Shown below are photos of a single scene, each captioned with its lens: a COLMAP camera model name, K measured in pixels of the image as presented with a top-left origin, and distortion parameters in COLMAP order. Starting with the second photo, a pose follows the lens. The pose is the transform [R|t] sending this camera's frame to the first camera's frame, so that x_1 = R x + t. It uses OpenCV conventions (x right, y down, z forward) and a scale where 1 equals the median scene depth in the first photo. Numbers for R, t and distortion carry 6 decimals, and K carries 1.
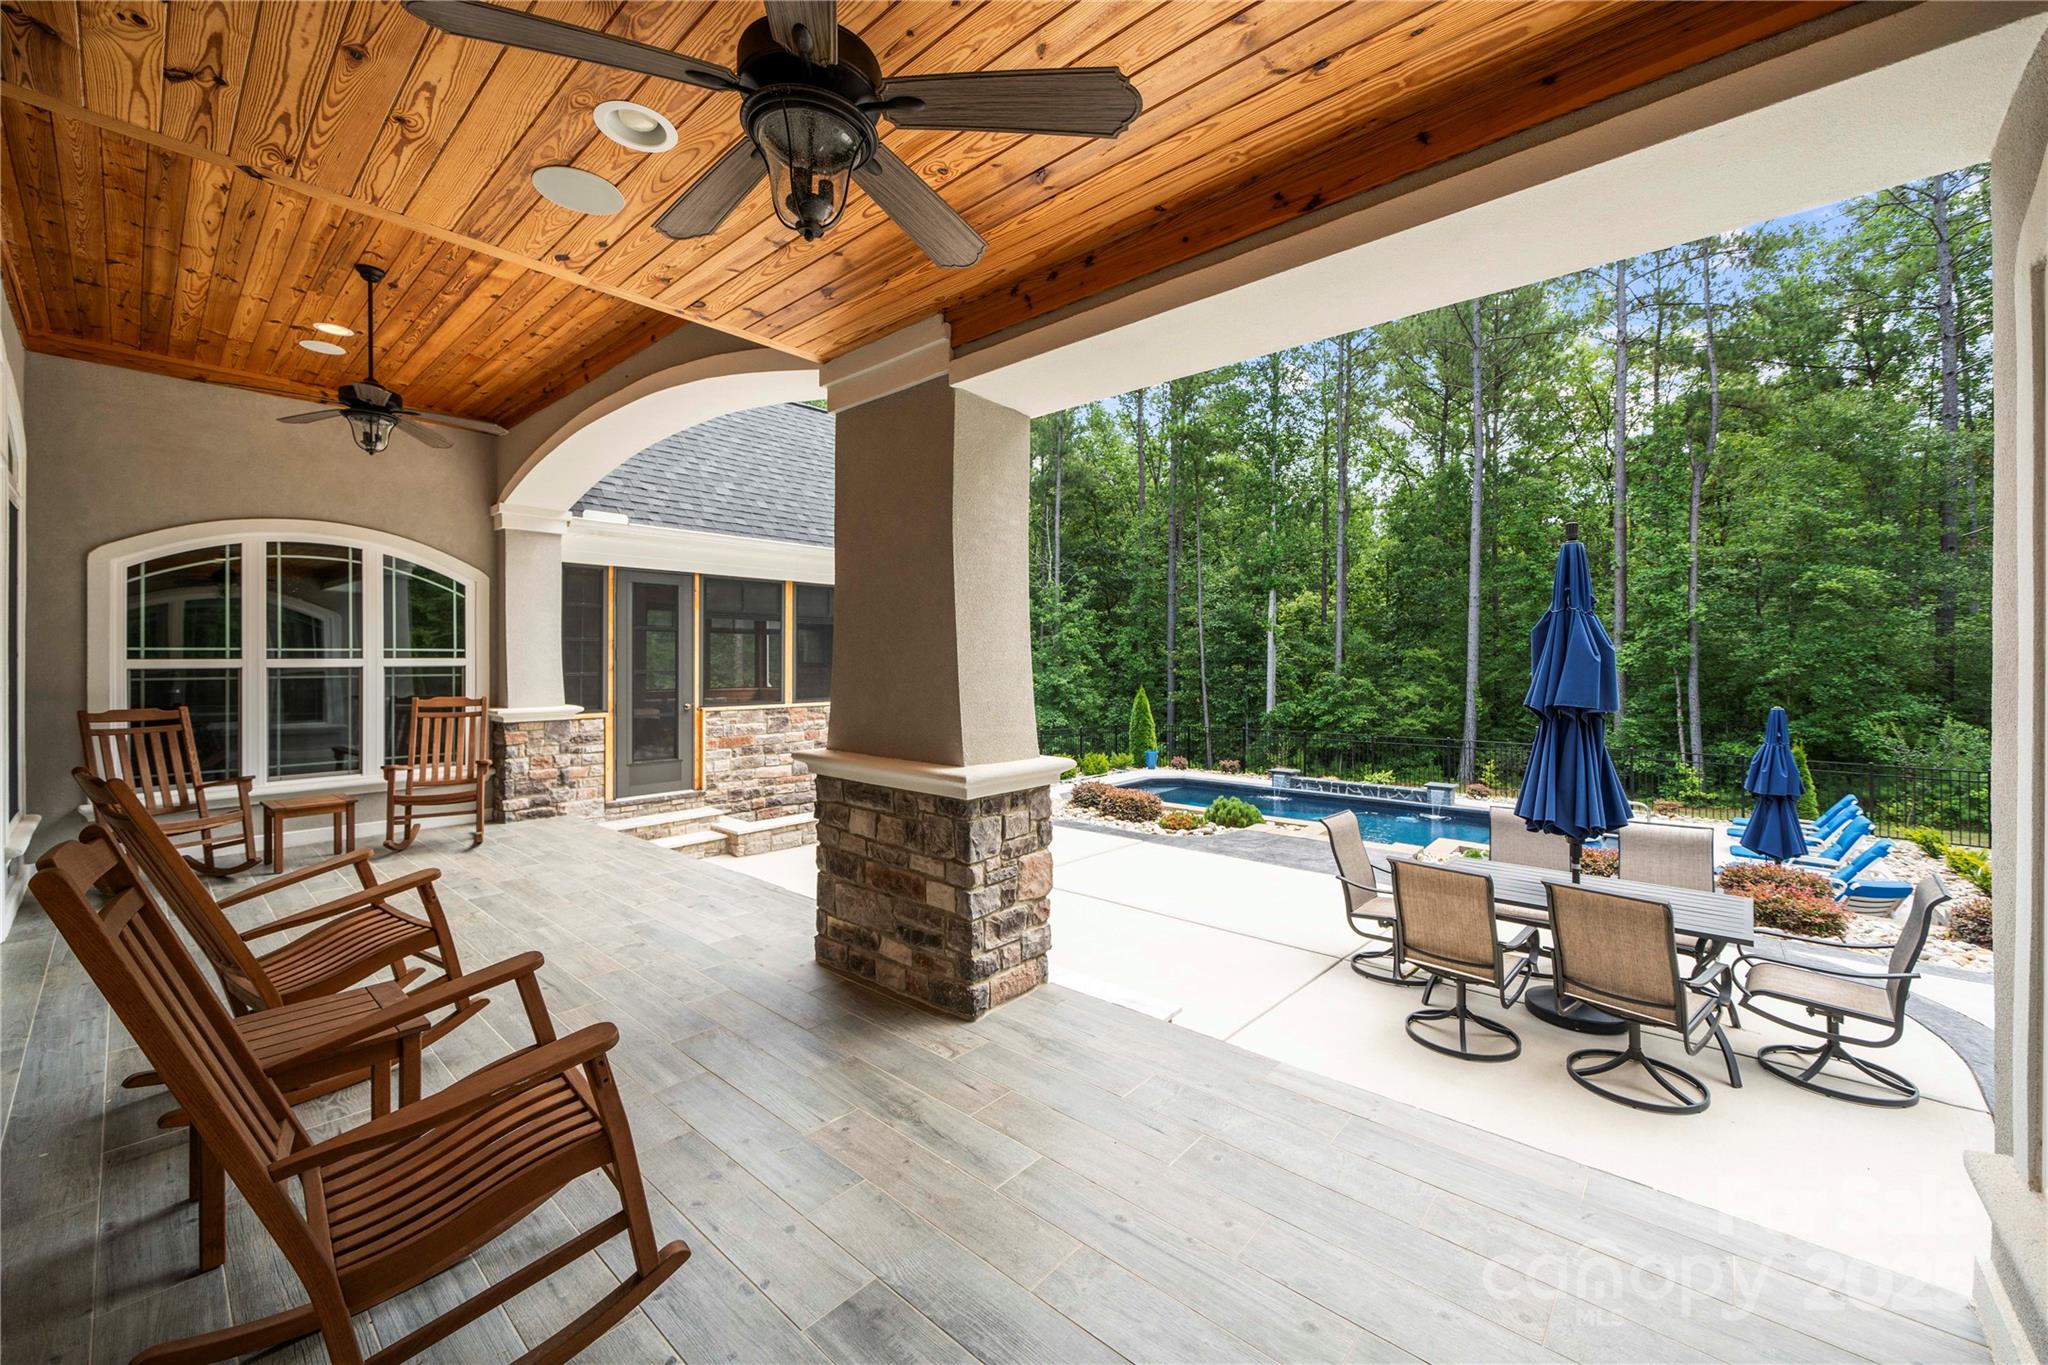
lens RADIAL K [[790.0, 0, 1030.5], [0, 790.0, 654.7], [0, 0, 1]] dist [0.000733, 0.000003]
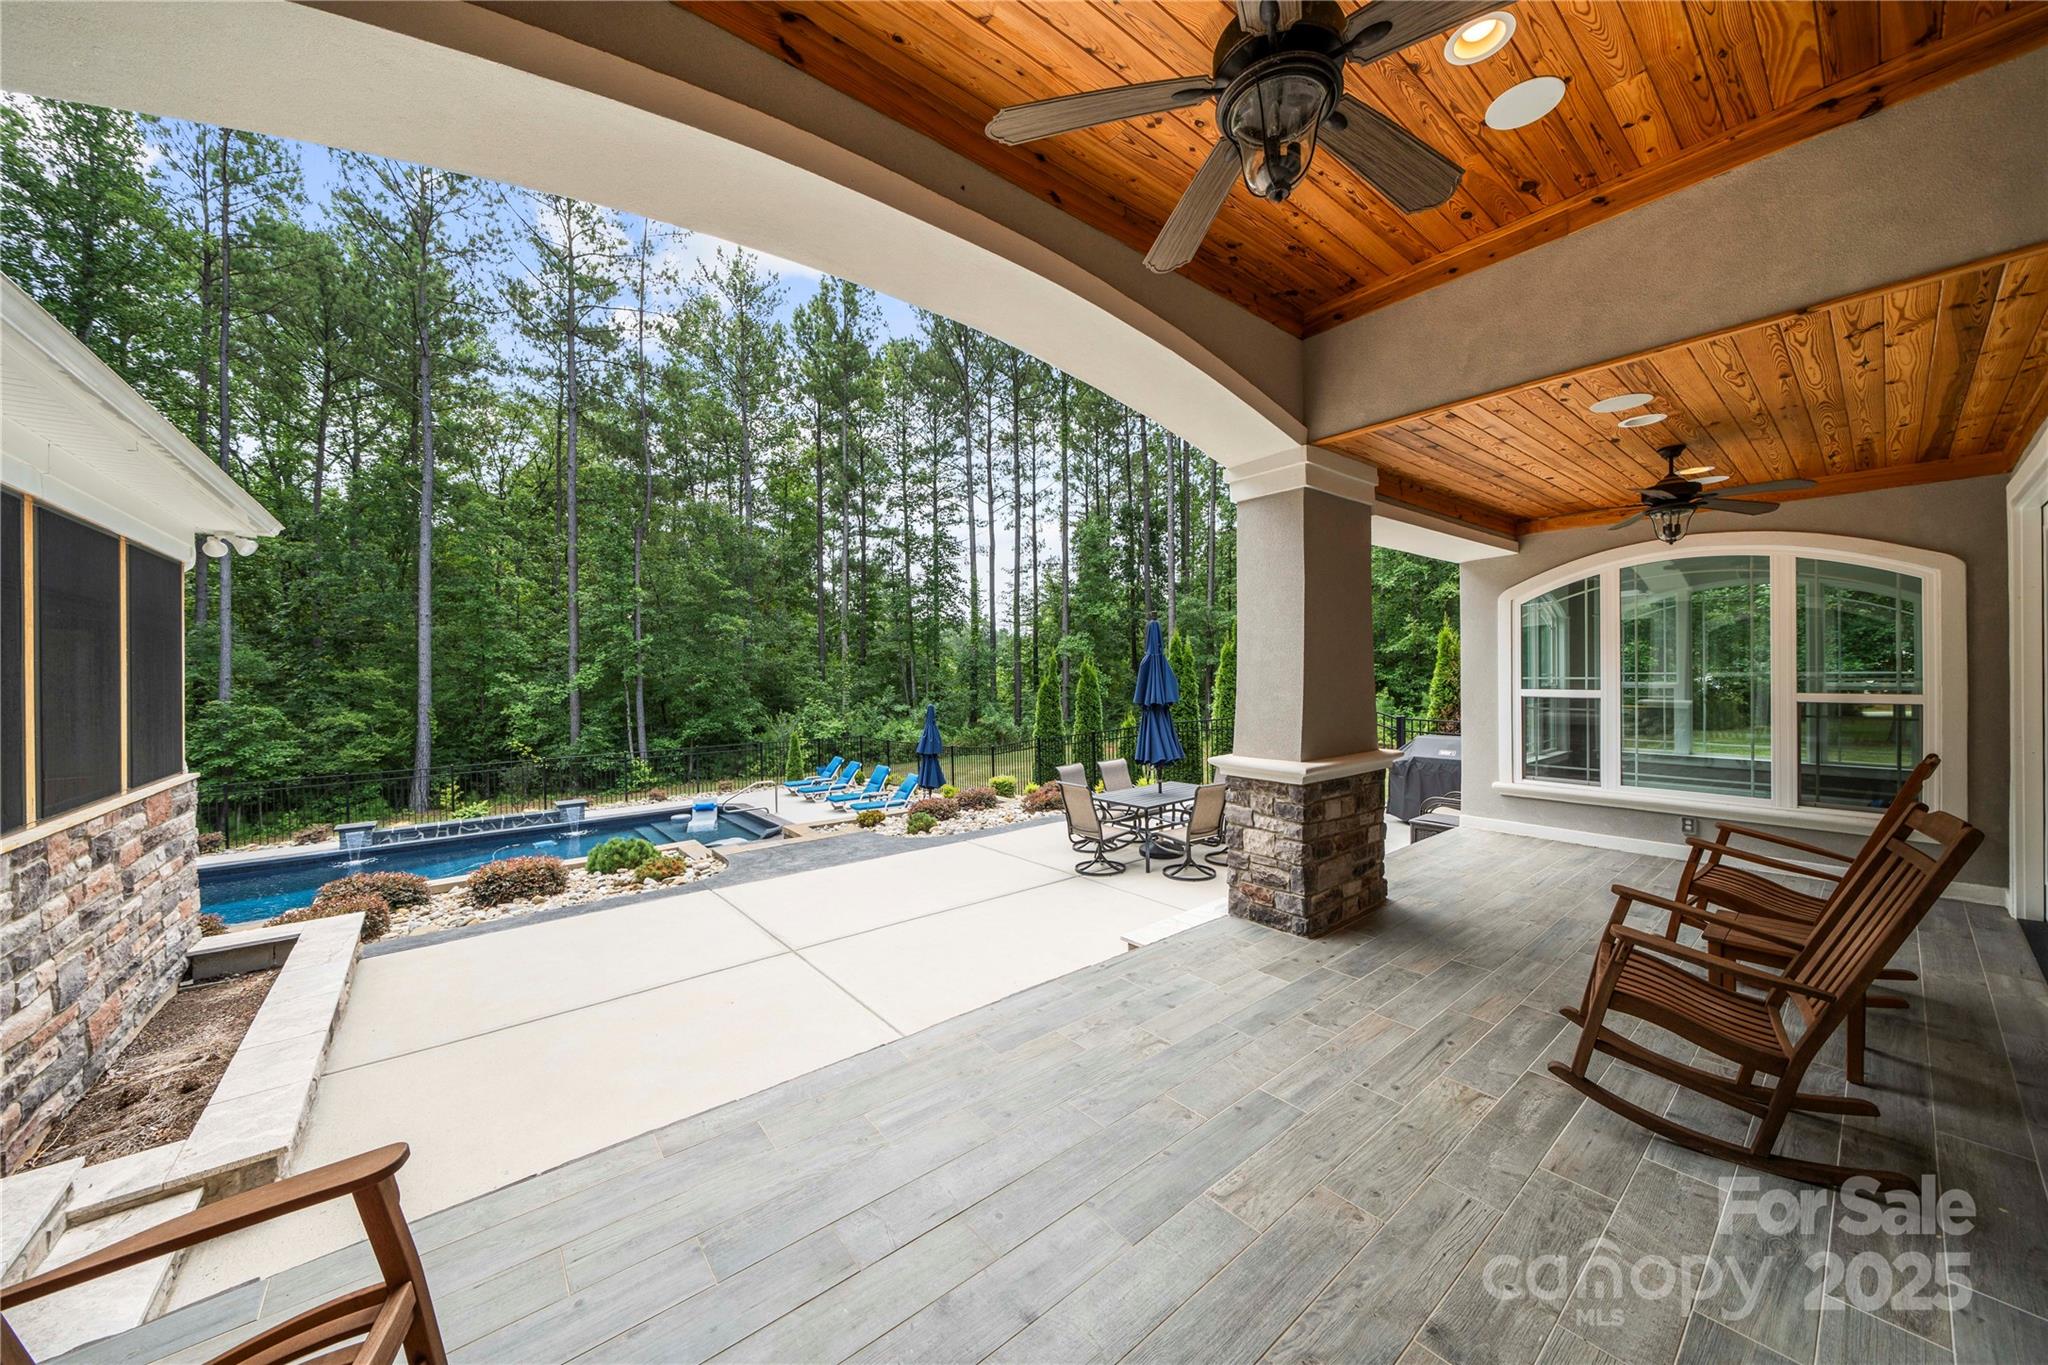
lens RADIAL K [[705.4, 0, 1024.0], [0, 705.4, 682.5], [0, 0, 1]] dist [0.000248, -0.000018]
pose [[0.172521, -0.018198, 0.984838, -0.199427], [0.005344, 0.999832, 0.017539, -0.003603], [-0.984991, 0.002237, 0.172589, 0.177131]]
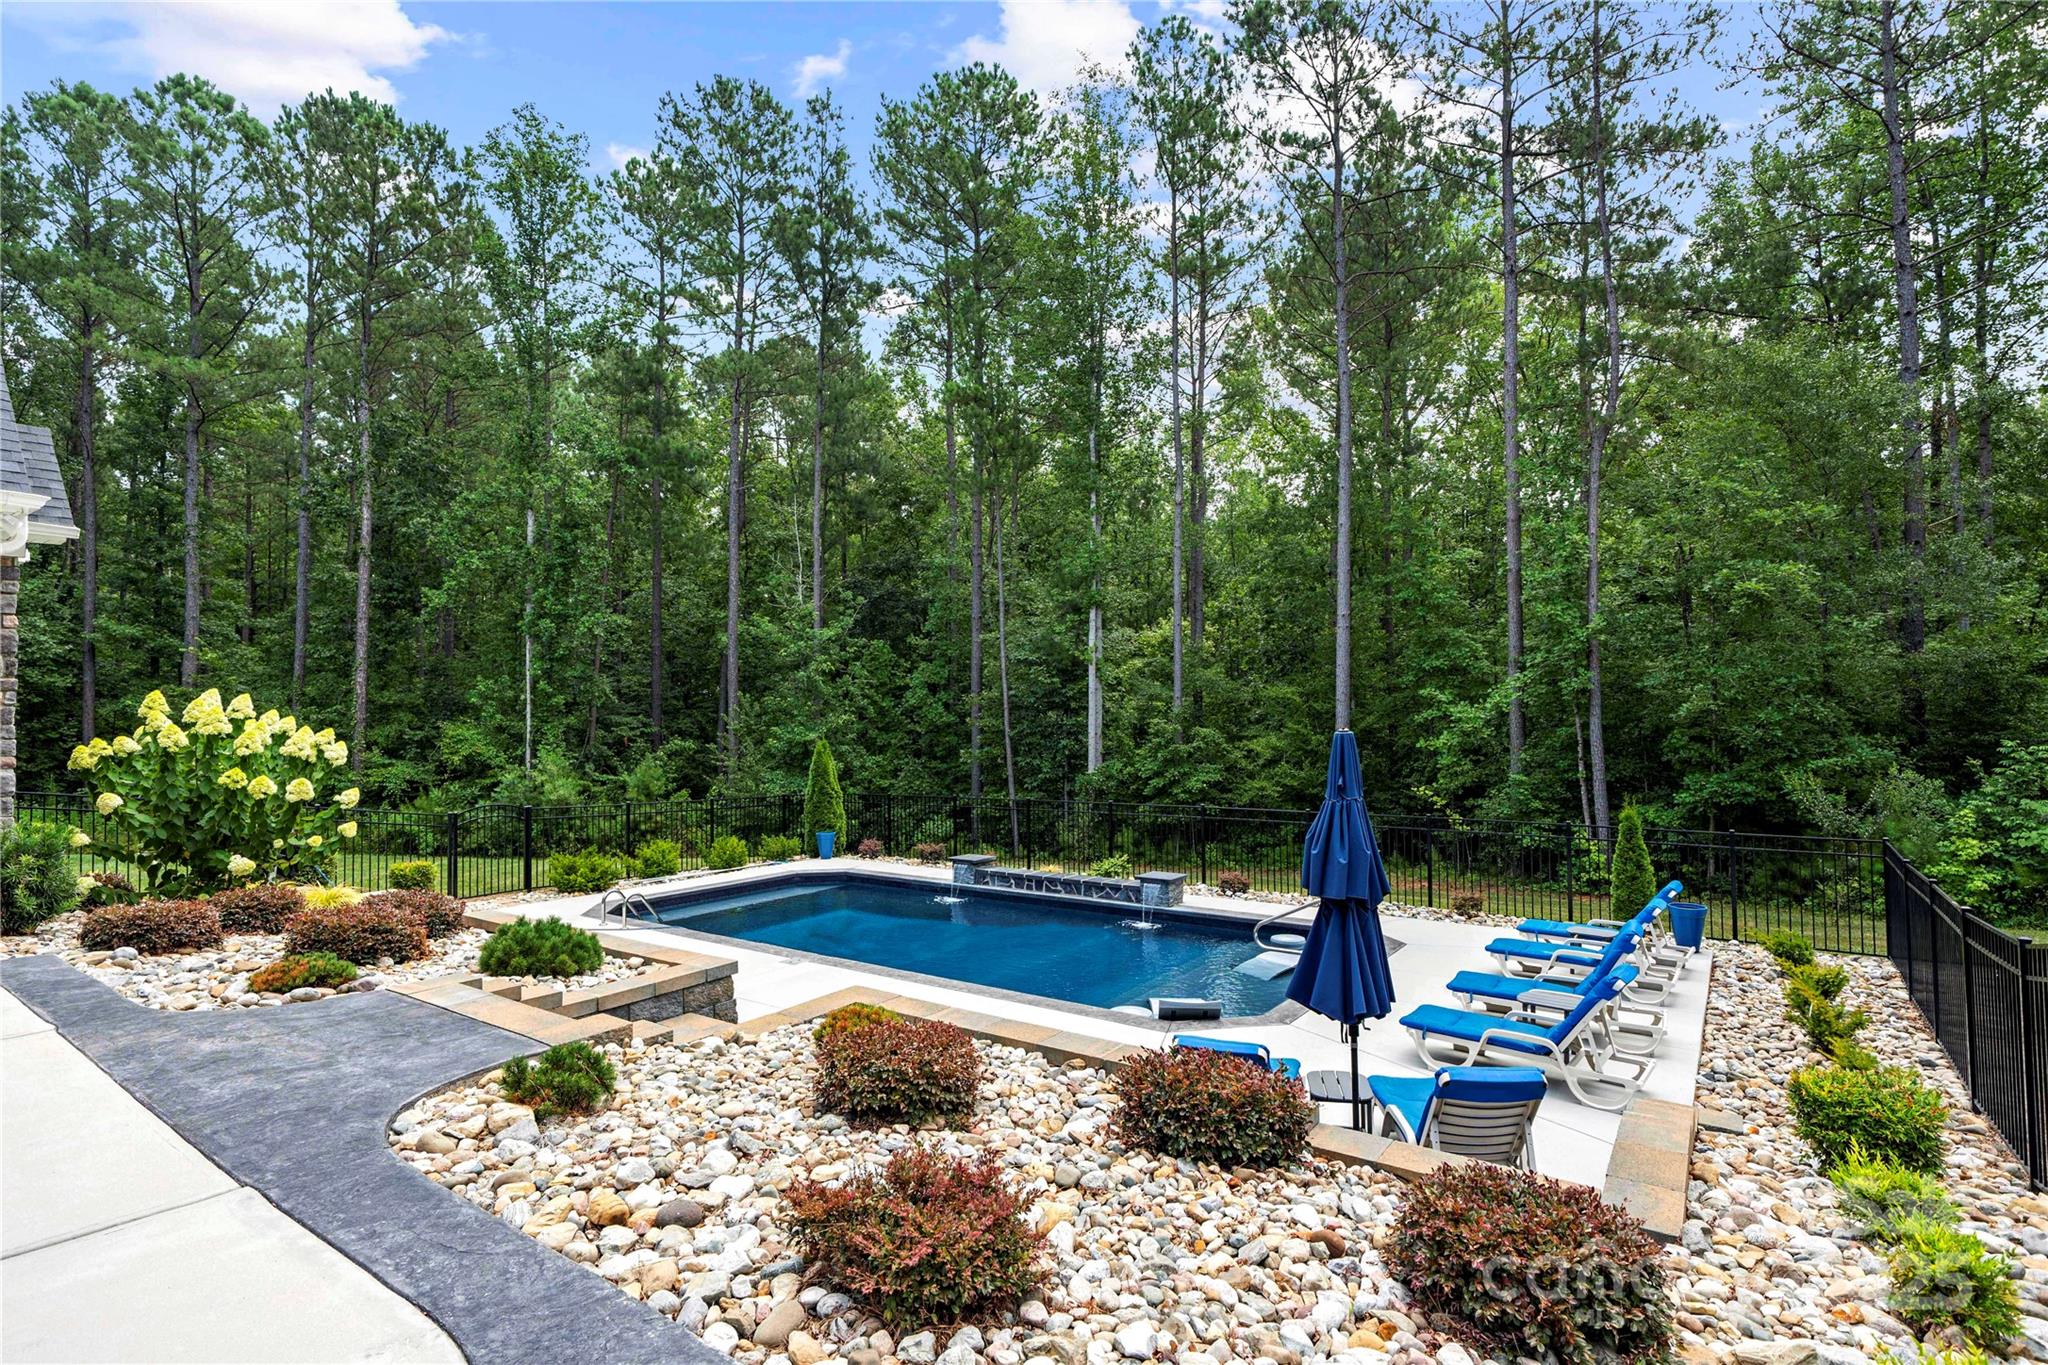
lens RADIAL K [[994.6, 0, 1024.0], [0, 994.6, 682.5], [0, 0, 1]] dist [0.014579, -0.000023]
pose [[0.996202, -0.007494, 0.086744, 0.232274], [0.009973, 0.999553, -0.028176, 0.017760], [-0.086495, 0.028934, 0.995832, 0.121751]]
